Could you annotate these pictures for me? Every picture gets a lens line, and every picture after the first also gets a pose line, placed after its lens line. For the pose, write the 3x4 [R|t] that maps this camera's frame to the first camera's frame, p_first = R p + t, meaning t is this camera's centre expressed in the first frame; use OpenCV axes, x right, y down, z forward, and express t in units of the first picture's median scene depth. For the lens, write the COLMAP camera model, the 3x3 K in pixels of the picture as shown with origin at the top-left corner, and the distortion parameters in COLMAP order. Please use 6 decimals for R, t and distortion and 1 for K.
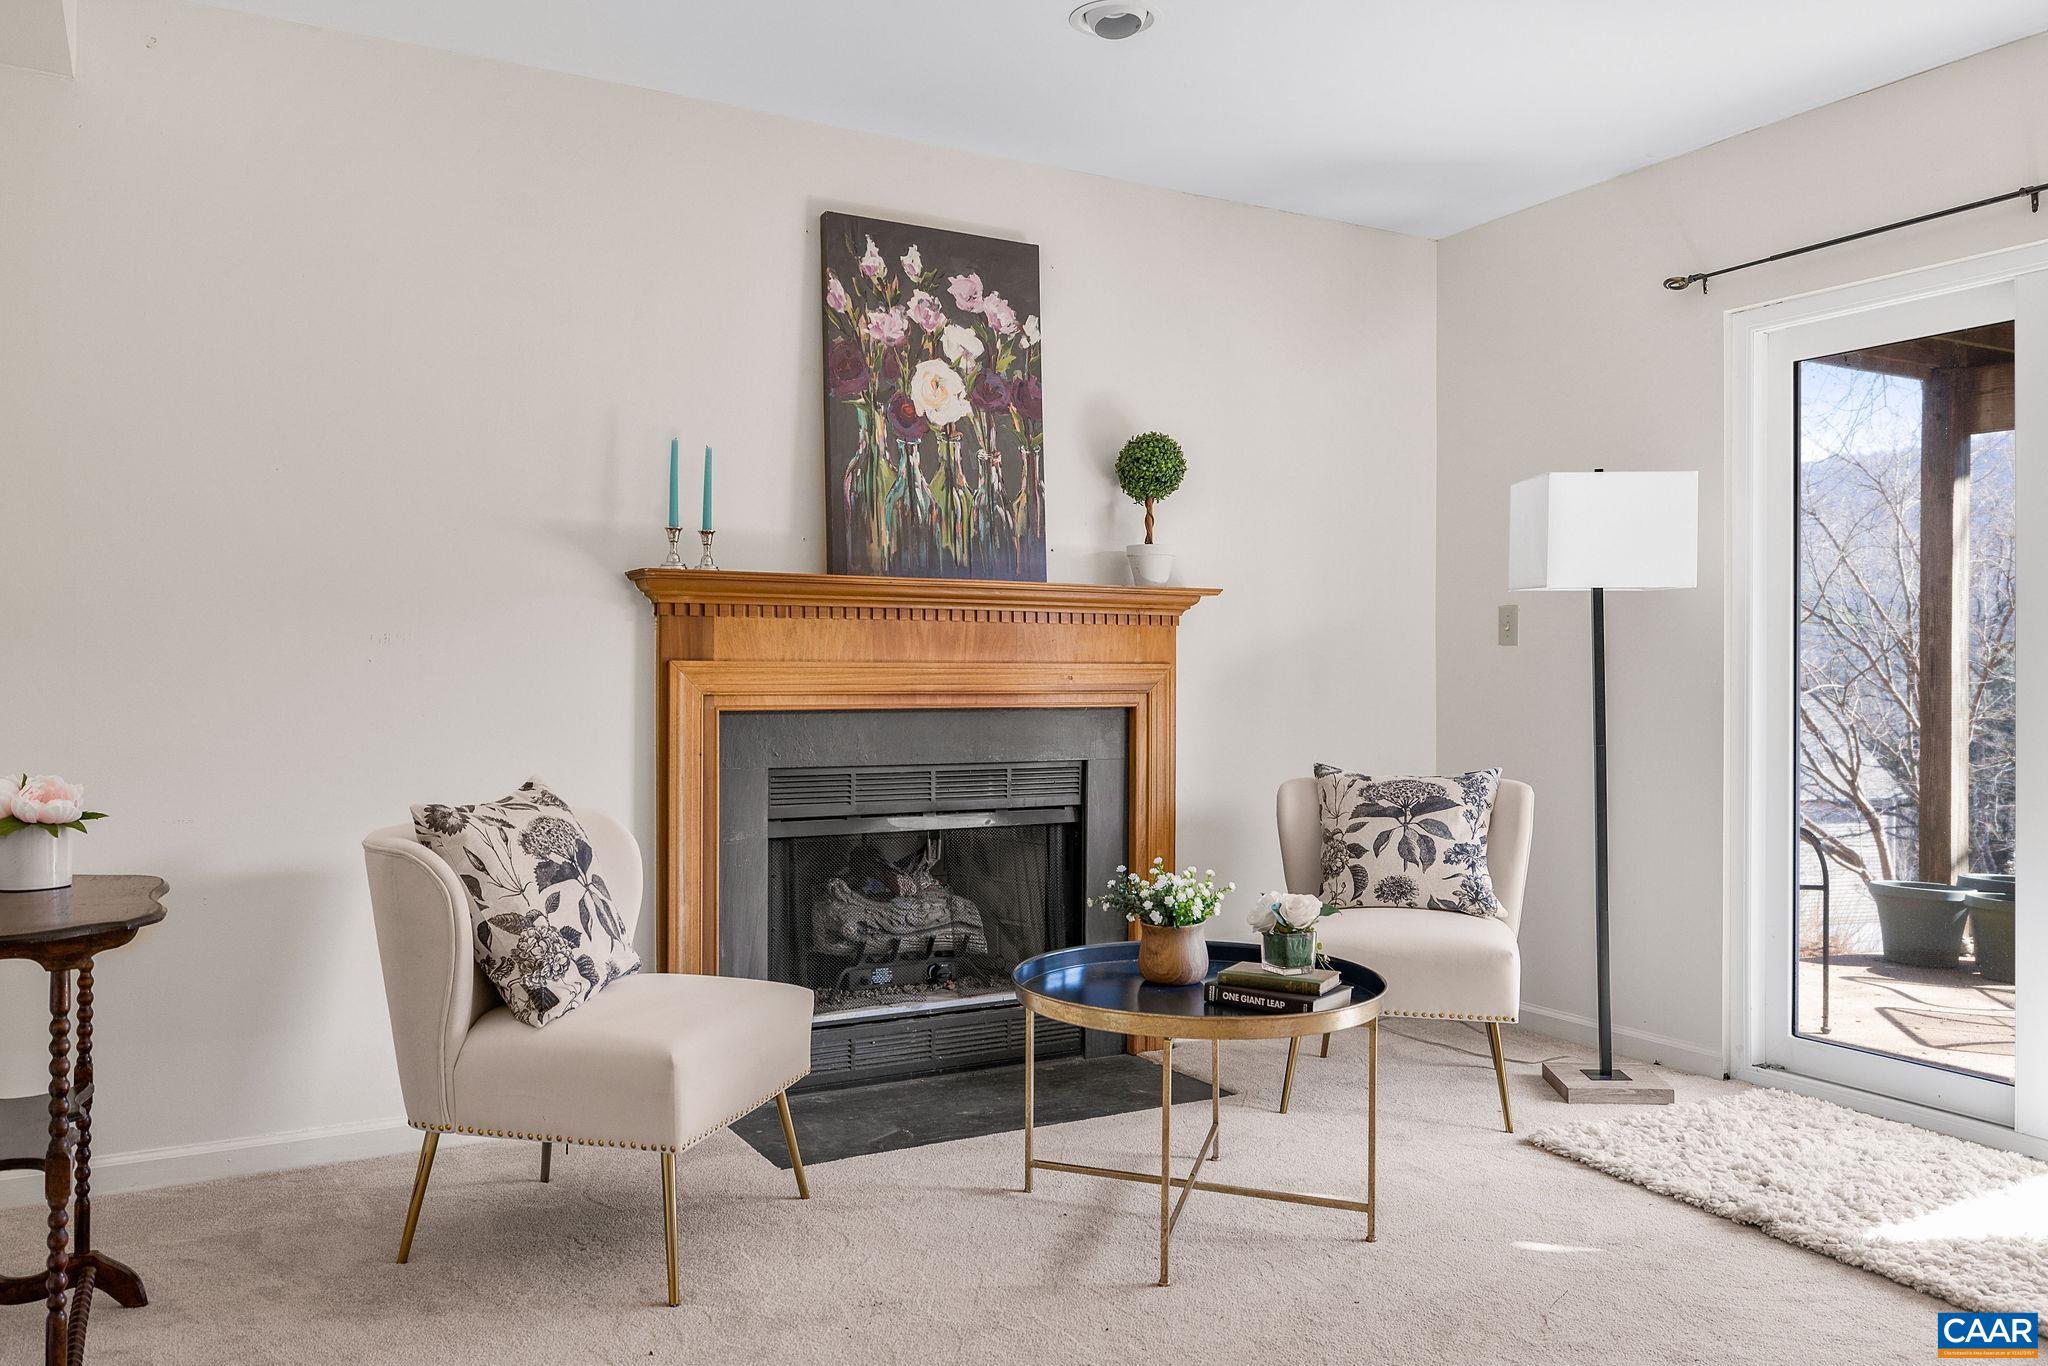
lens RADIAL K [[1533.6, 0, 1024.0], [0, 1533.6, 683.0], [0, 0, 1]] dist [-0.004119, 0.000644]
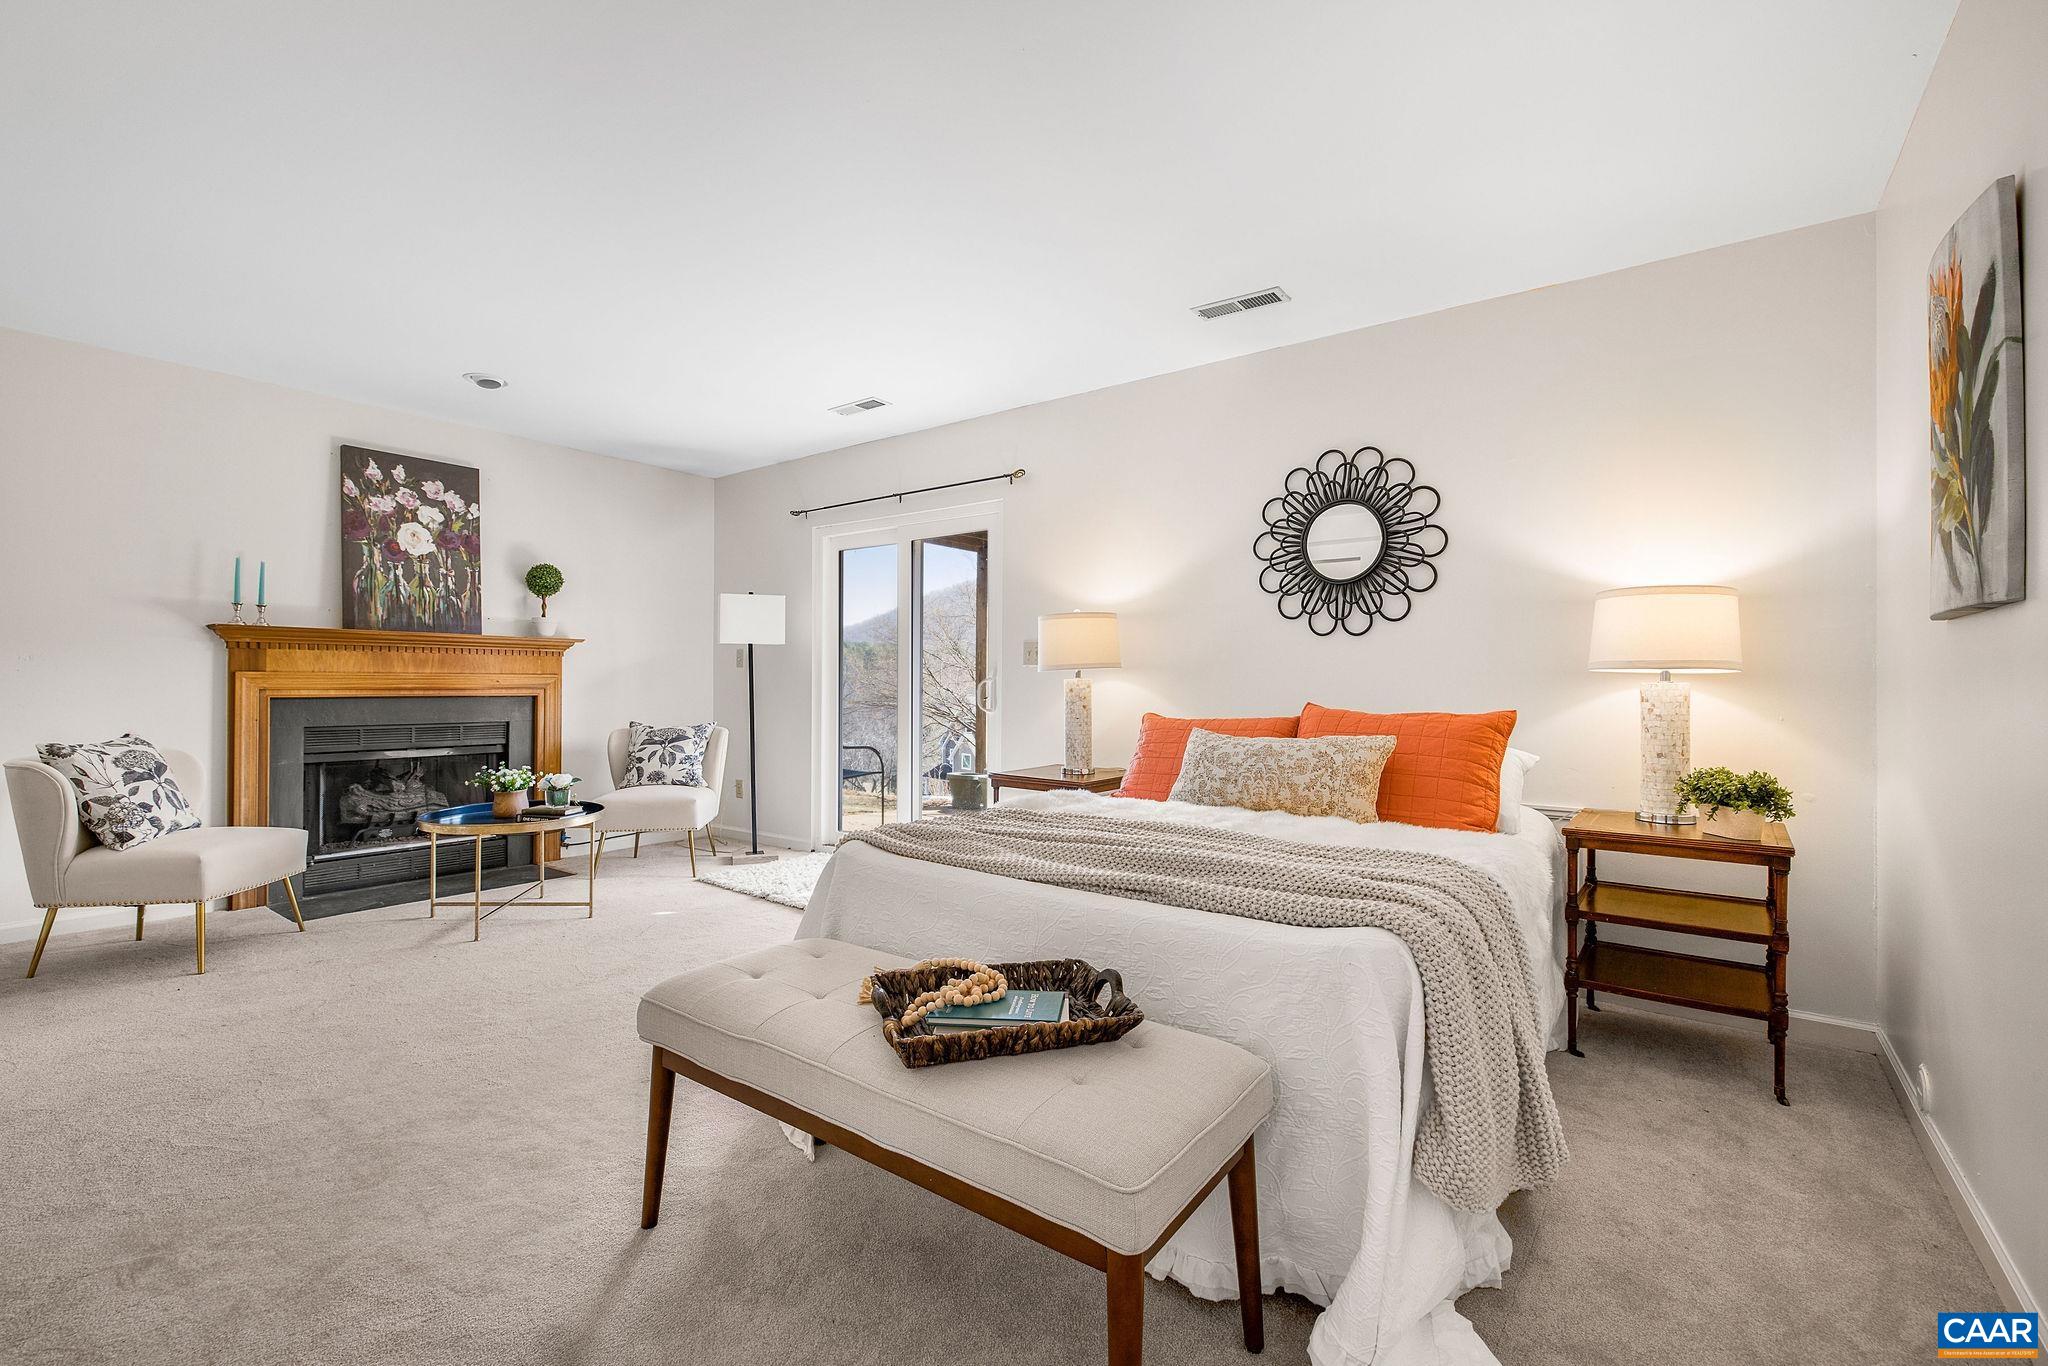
lens RADIAL K [[879.8, 0, 1024.0], [0, 879.8, 683.0], [0, 0, 1]] dist [0.000587, 0.000016]
pose [[0.914492, 0.002451, 0.404598, 0.210345], [-0.000859, 0.999991, -0.004116, 0.003247], [-0.404604, 0.003417, 0.914486, -0.381729]]
